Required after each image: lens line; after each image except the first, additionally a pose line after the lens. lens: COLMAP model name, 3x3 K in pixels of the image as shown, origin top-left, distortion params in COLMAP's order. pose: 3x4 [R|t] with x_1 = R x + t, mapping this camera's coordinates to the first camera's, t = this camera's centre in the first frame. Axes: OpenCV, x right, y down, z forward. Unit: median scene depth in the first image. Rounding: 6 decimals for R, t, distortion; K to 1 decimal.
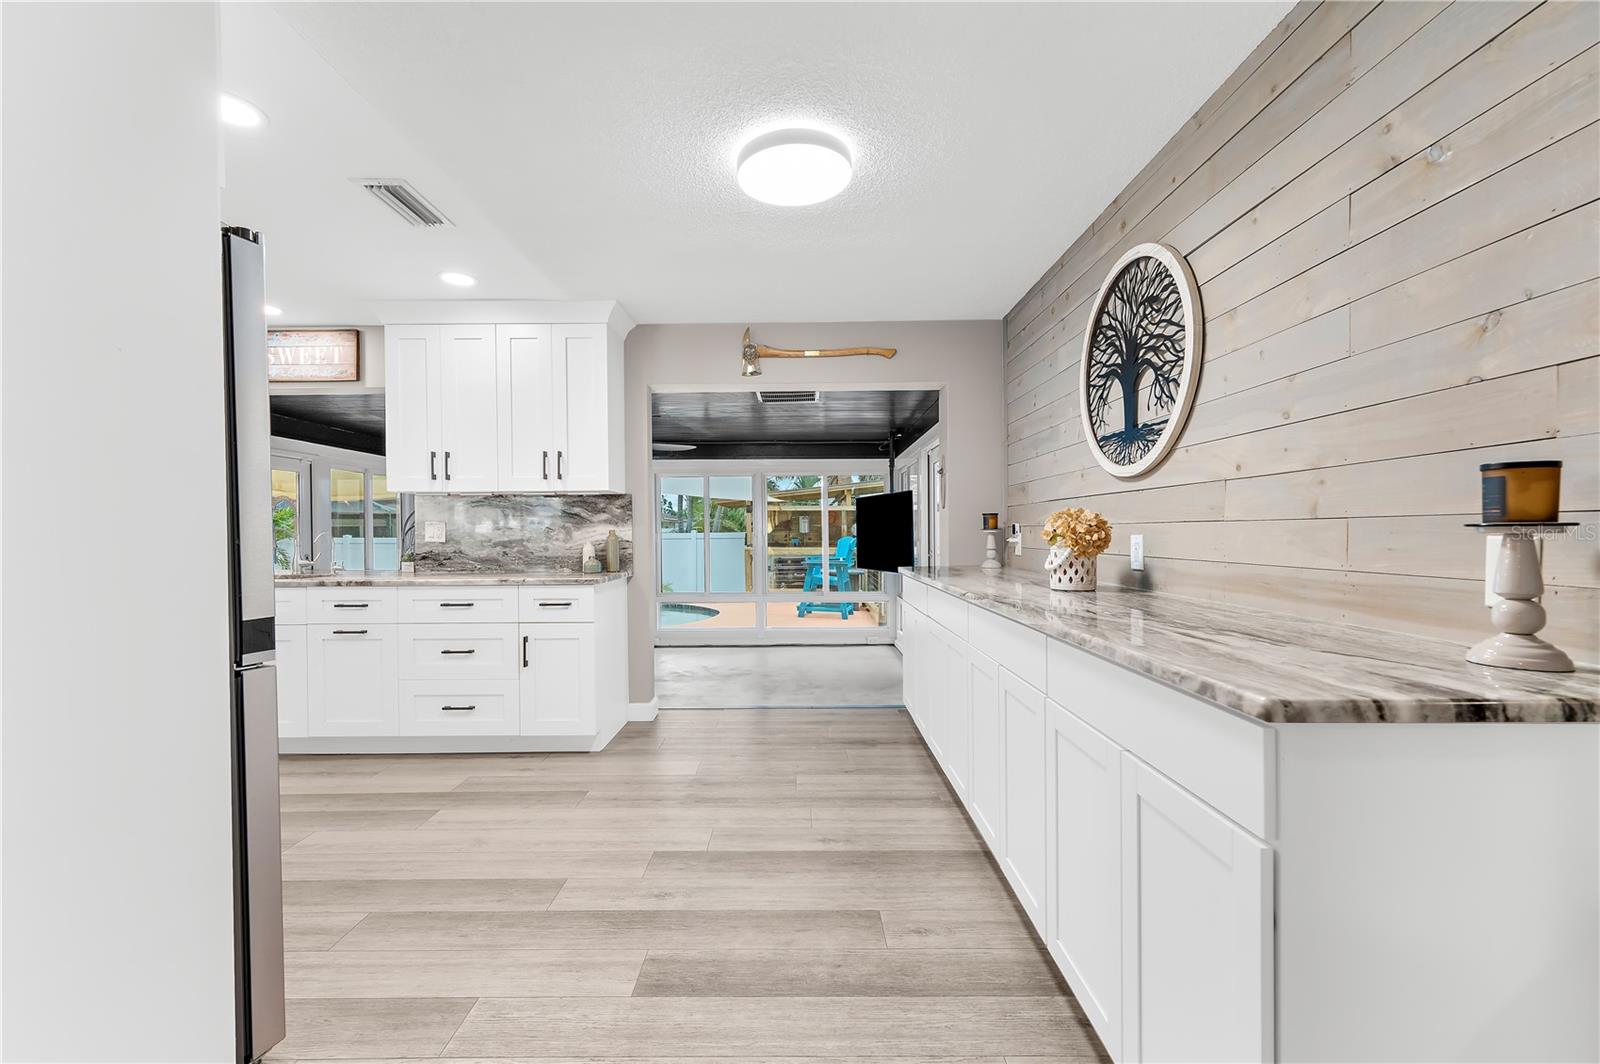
lens RADIAL K [[650.1, 0, 795.3], [0, 650.1, 538.5], [0, 0, 1]] dist [0.009039, -0.002656]
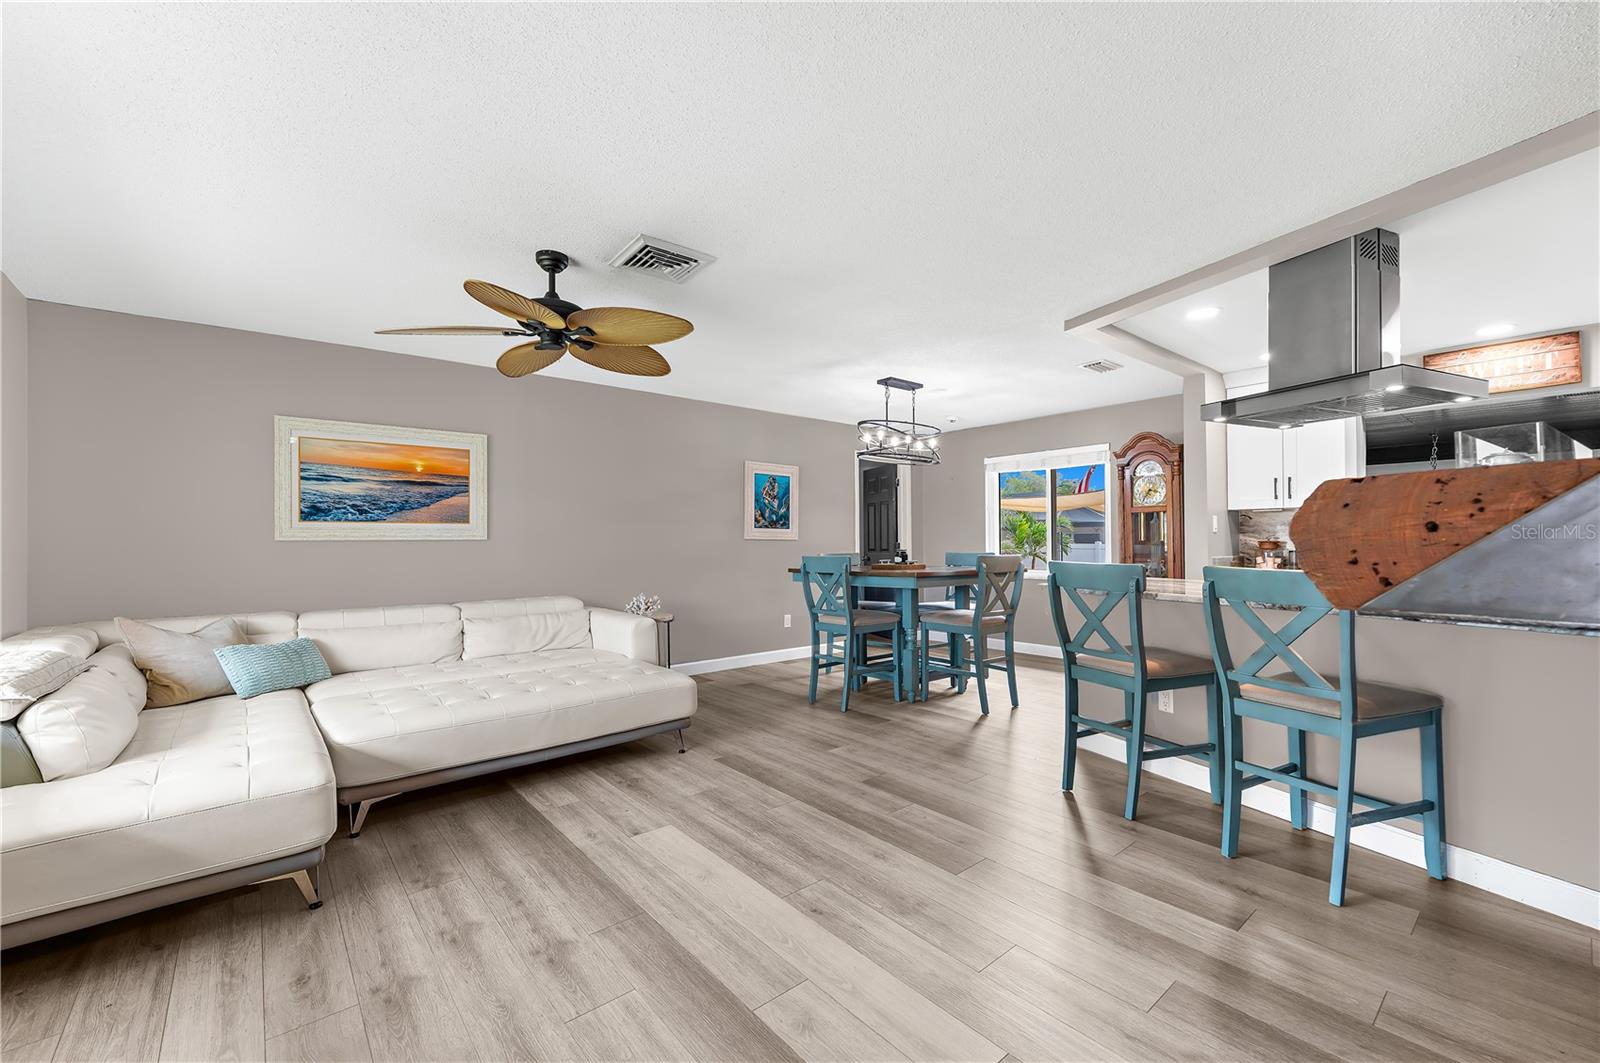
lens RADIAL K [[650.1, 0, 795.3], [0, 650.1, 538.0], [0, 0, 1]] dist [0.009039, -0.002656]
pose [[0.644805, -0.001160, -0.764346, -1.260960], [-0.008194, 0.999931, -0.008430, 0.018781], [0.764303, 0.011698, 0.644751, -0.987721]]
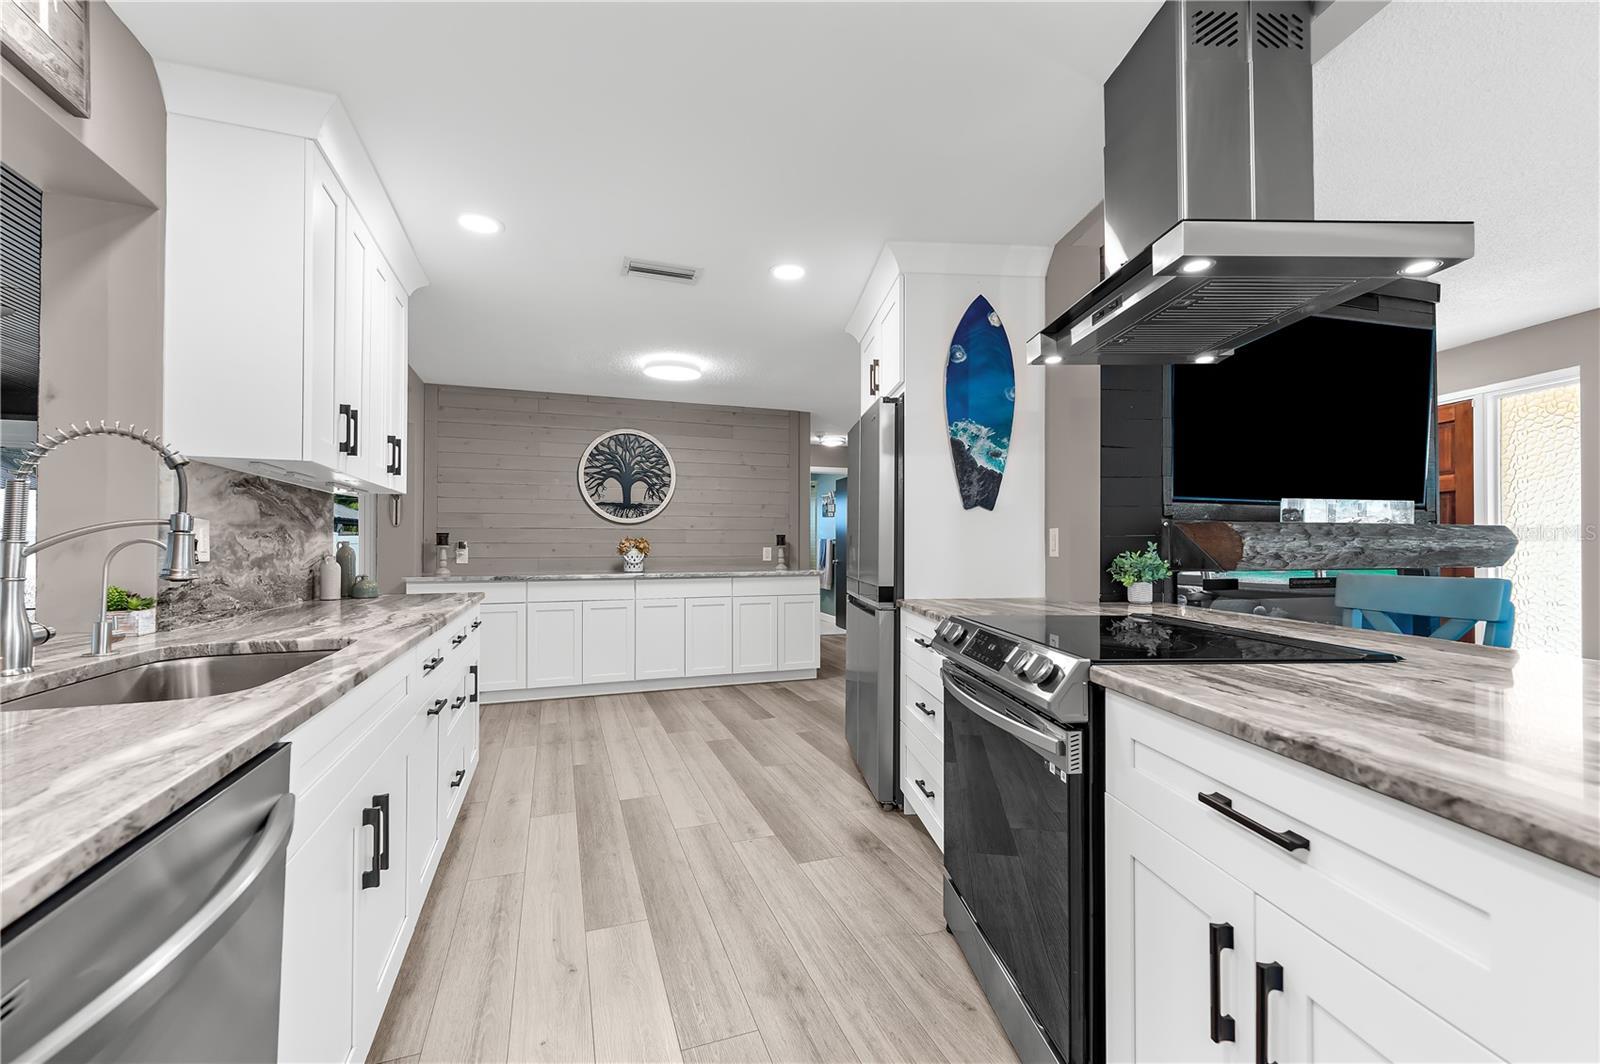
lens RADIAL K [[650.1, 0, 795.3], [0, 650.1, 538.5], [0, 0, 1]] dist [0.009039, -0.002656]
pose [[-0.348435, 0.018571, 0.937149, -2.124871], [0.012601, 0.999806, -0.015127, 0.002979], [-0.937248, 0.006538, -0.348601, 1.406052]]
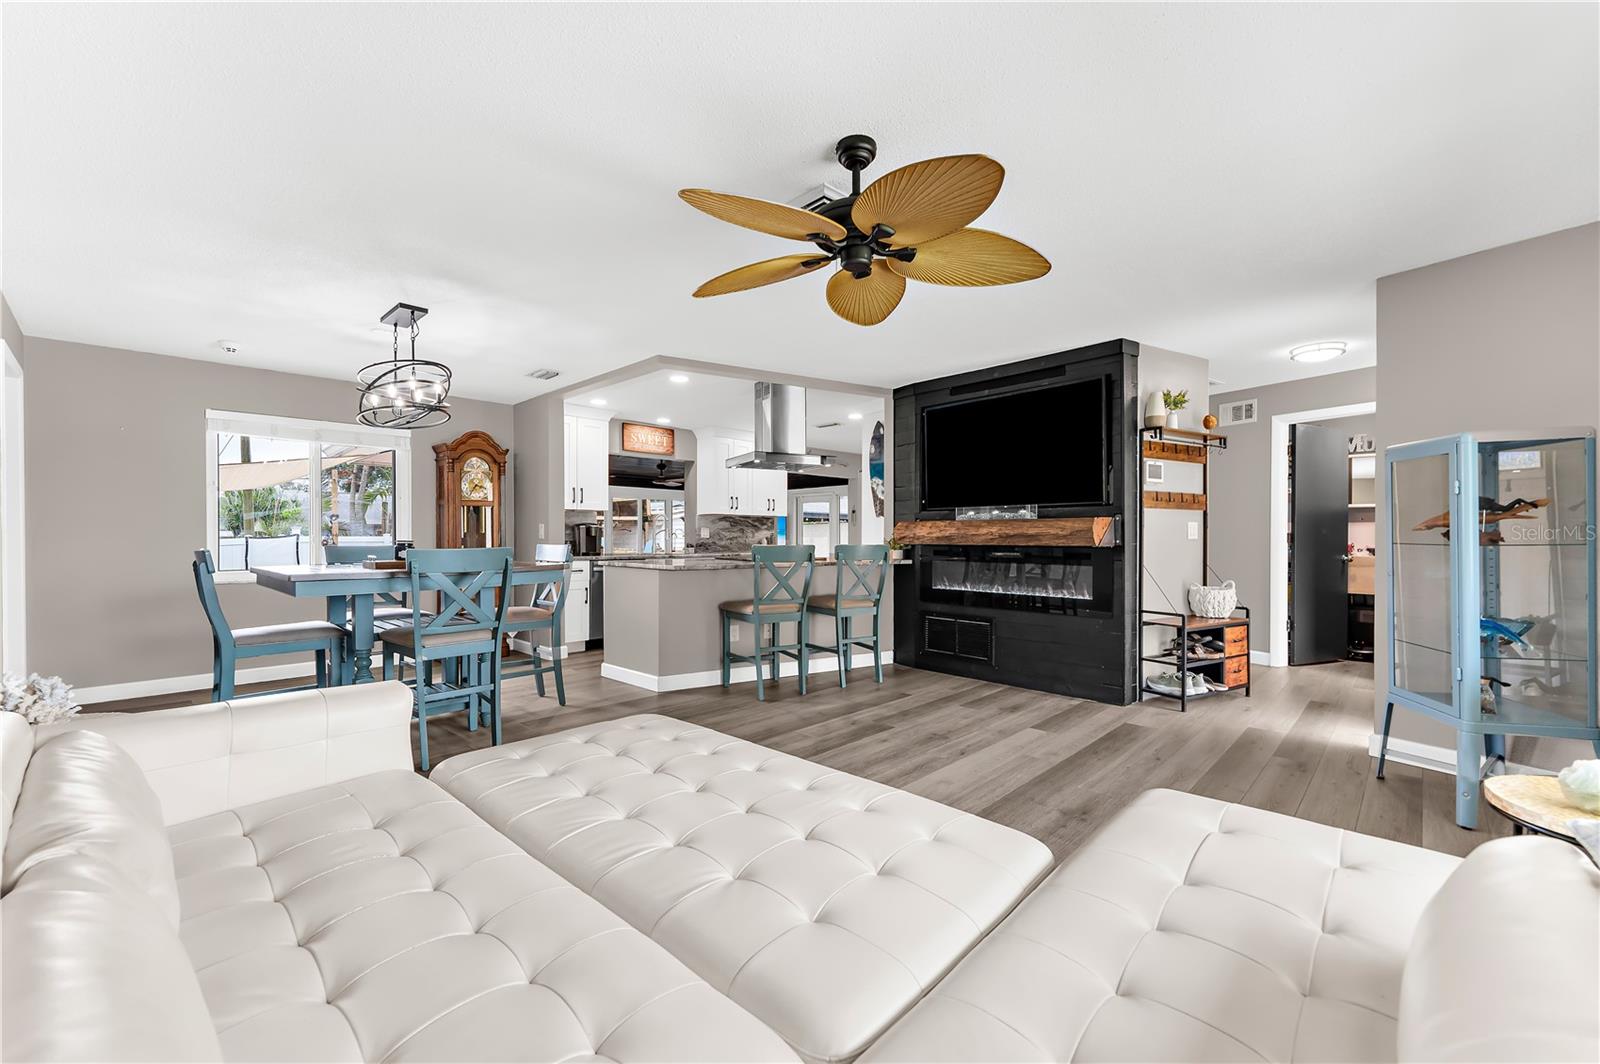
lens RADIAL K [[650.1, 0, 795.3], [0, 650.1, 538.5], [0, 0, 1]] dist [0.009039, -0.002656]
pose [[0.690925, 0.004788, 0.722911, -3.396260], [0.003283, 0.999947, -0.009760, 0.052948], [-0.722919, 0.009117, 0.690872, -1.140571]]
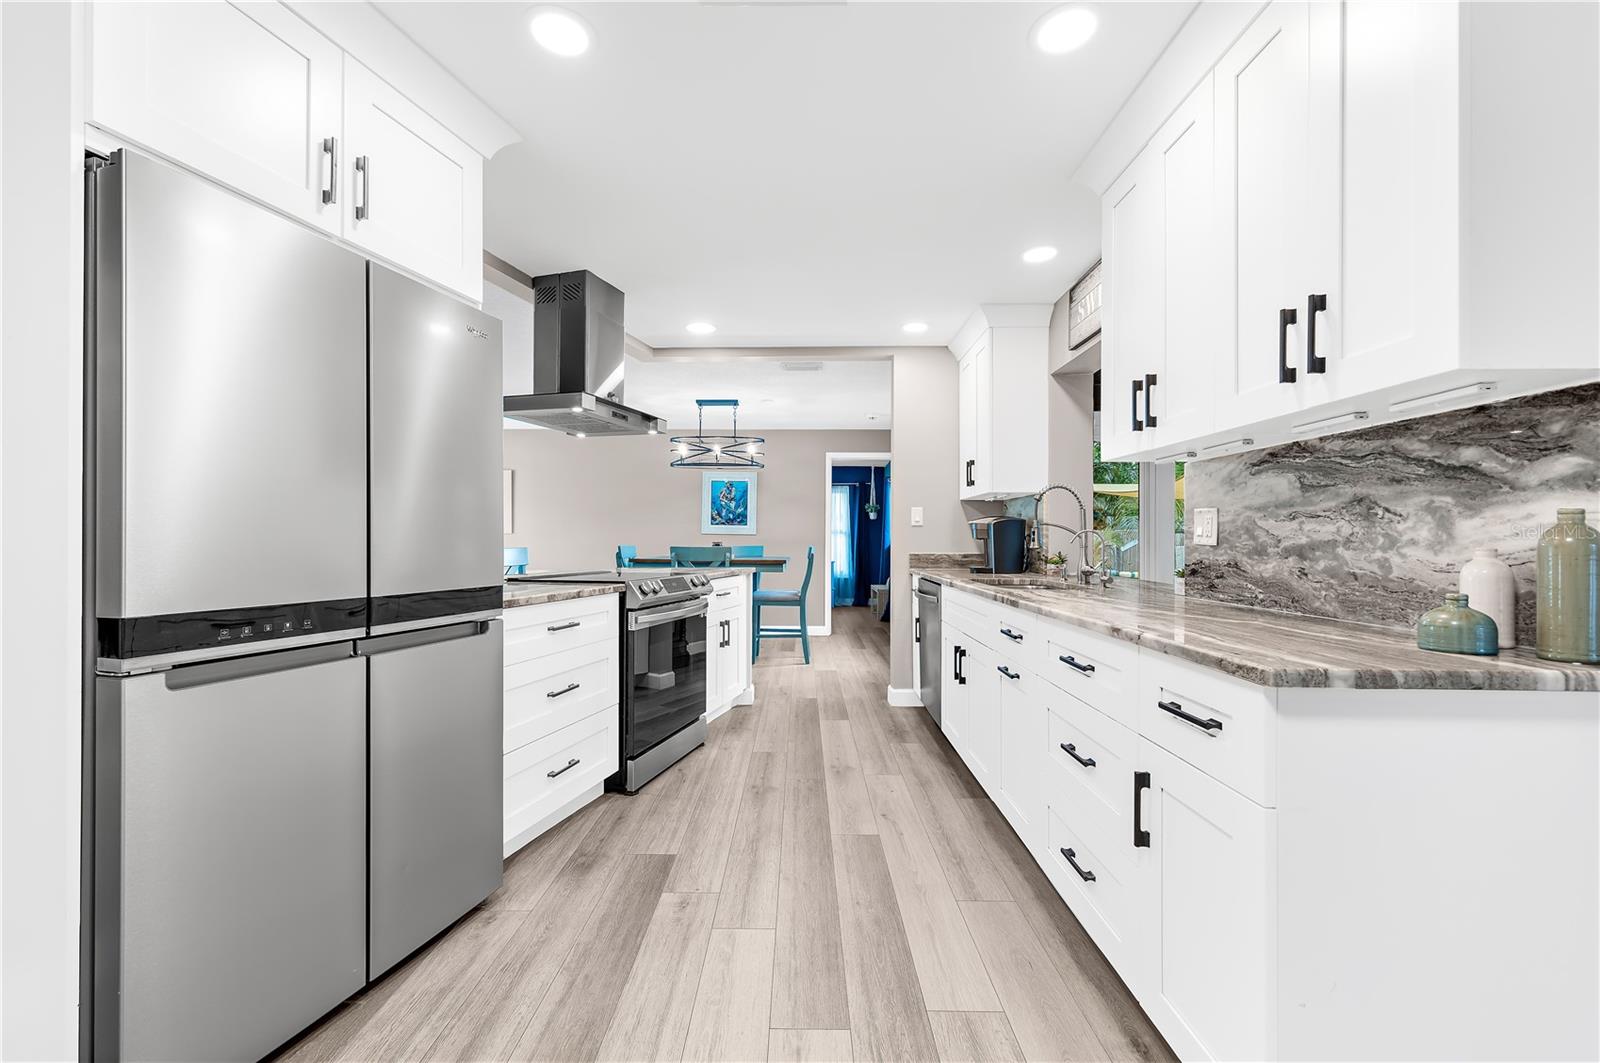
lens RADIAL K [[650.1, 0, 795.3], [0, 650.1, 538.0], [0, 0, 1]] dist [0.009039, -0.002656]
pose [[-0.005002, 0.003428, -0.999982, 0.001280], [-0.014120, 0.999894, 0.003498, 0.004986], [0.999888, 0.014137, -0.004954, 1.215409]]
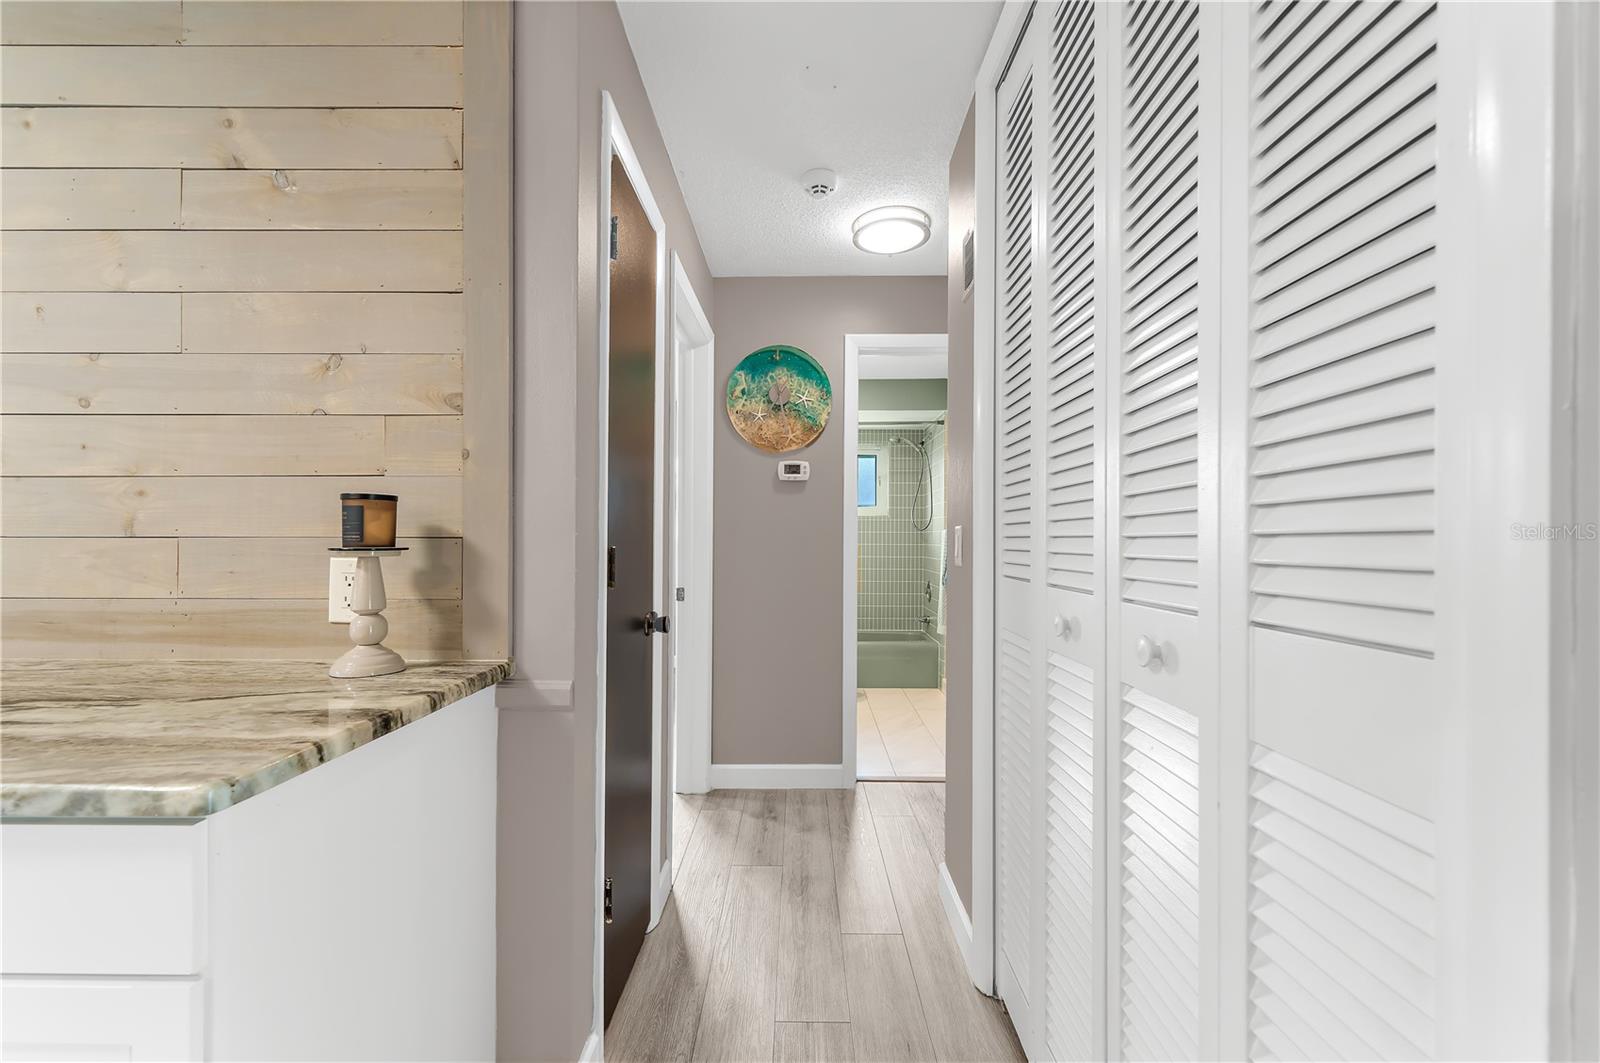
lens RADIAL K [[650.1, 0, 795.3], [0, 650.1, 538.0], [0, 0, 1]] dist [0.009039, -0.002656]
pose [[0.003370, 0.008866, 0.999955, -0.015038], [0.007721, 0.999931, -0.008892, -0.011431], [-0.999965, 0.007751, 0.003302, 0.120852]]
